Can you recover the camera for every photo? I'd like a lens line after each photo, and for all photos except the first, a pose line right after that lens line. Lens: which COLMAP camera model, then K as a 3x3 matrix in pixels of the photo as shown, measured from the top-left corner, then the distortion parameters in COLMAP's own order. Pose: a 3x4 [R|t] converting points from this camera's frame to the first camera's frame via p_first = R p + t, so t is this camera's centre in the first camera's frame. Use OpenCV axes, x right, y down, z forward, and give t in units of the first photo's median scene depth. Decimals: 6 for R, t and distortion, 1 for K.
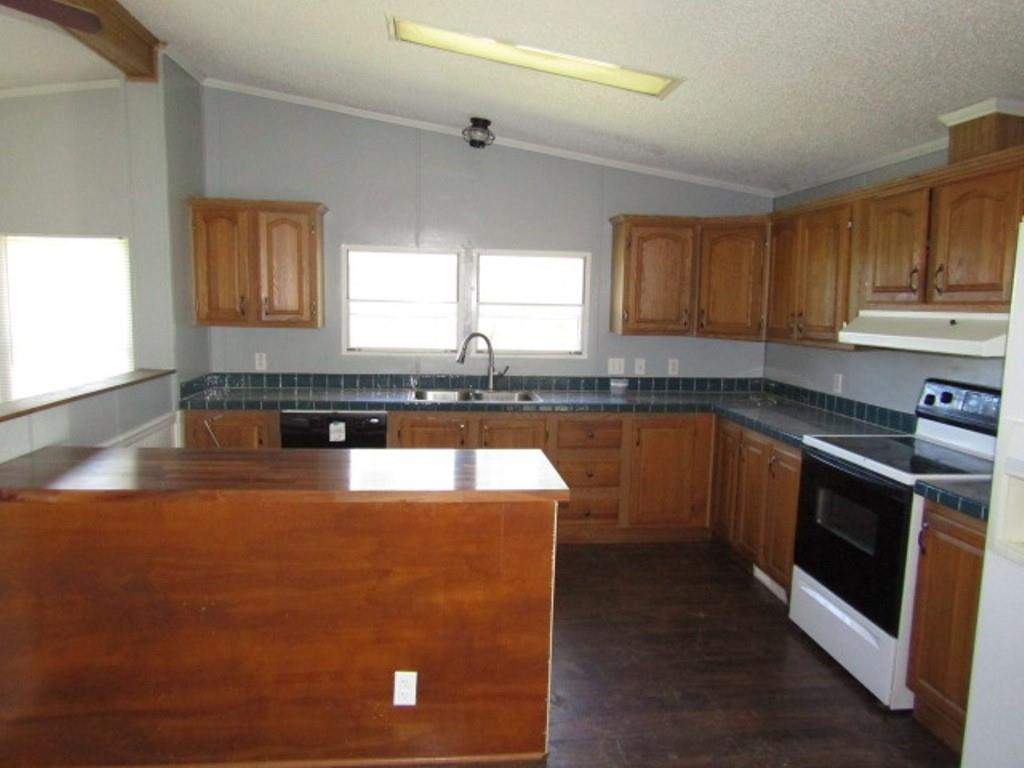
lens RADIAL K [[738.4, 0, 506.8], [0, 738.4, 378.6], [0, 0, 1]] dist [0.004664, 0.005715]
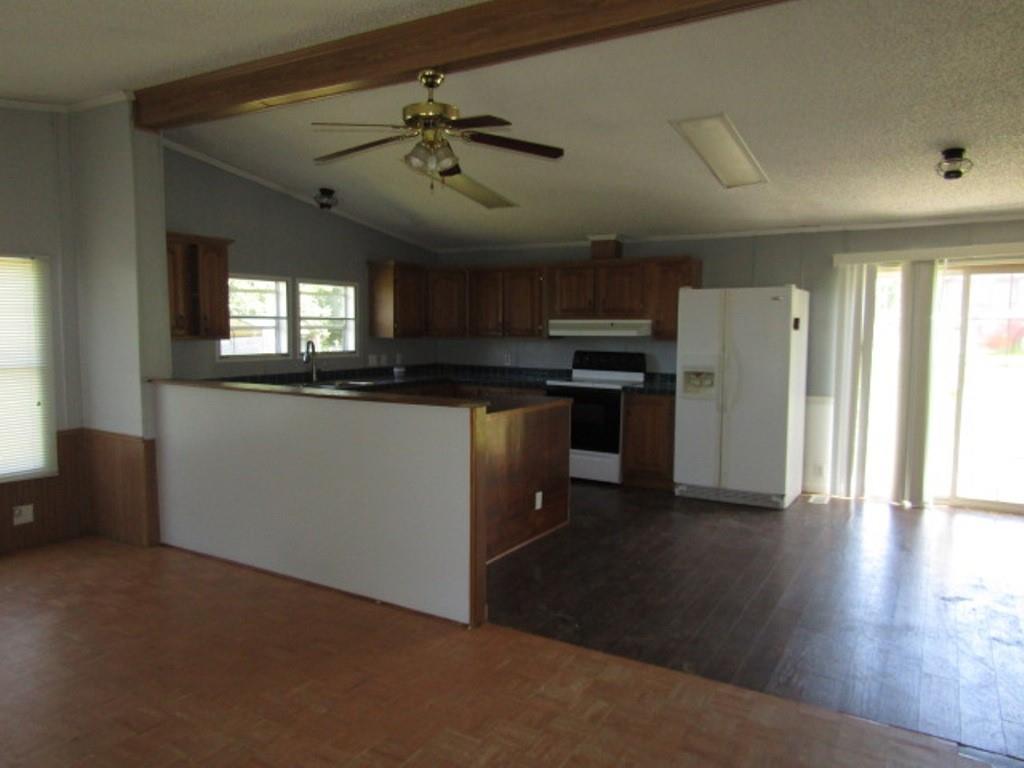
lens RADIAL K [[738.4, 0, 508.0], [0, 738.4, 382.8], [0, 0, 1]] dist [0.004664, 0.005715]
pose [[0.613043, -0.079269, 0.786063, -0.965948], [0.085818, 0.995748, 0.033485, 0.002128], [-0.785375, 0.046930, 0.617239, -0.134504]]
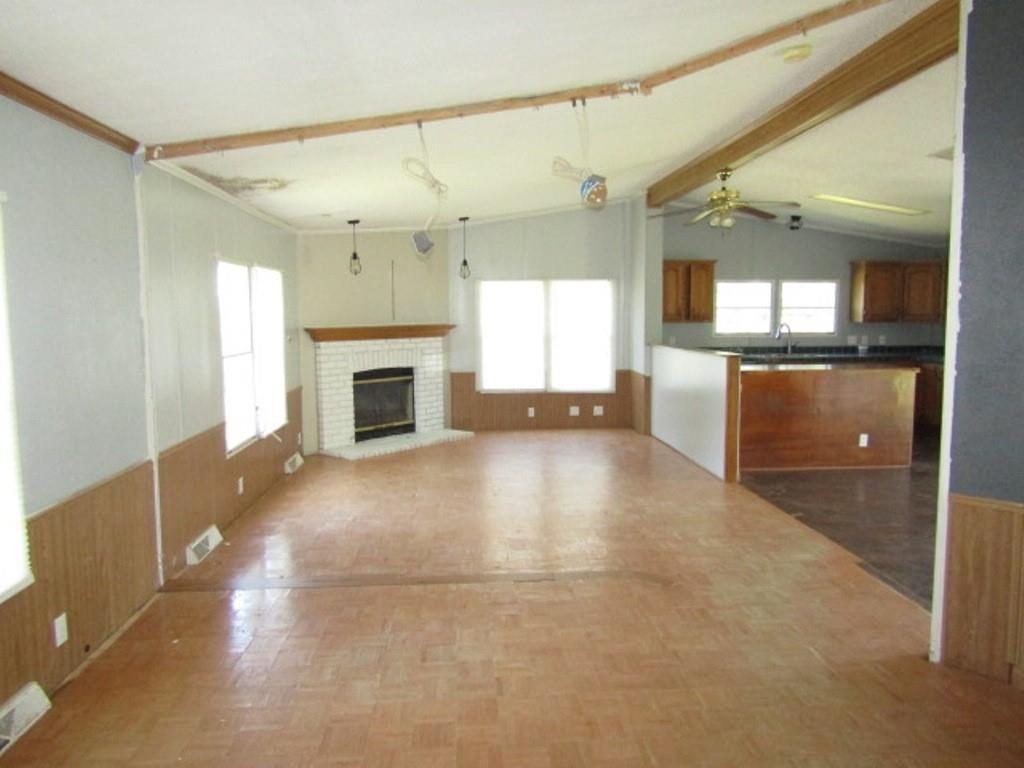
lens RADIAL K [[738.4, 0, 514.7], [0, 738.4, 387.8], [0, 0, 1]] dist [0.004664, 0.005715]
pose [[0.999212, -0.023878, -0.031692, -0.743158], [0.023948, 0.999712, 0.001817, 0.091852], [0.031639, -0.002574, 0.999496, -1.024364]]
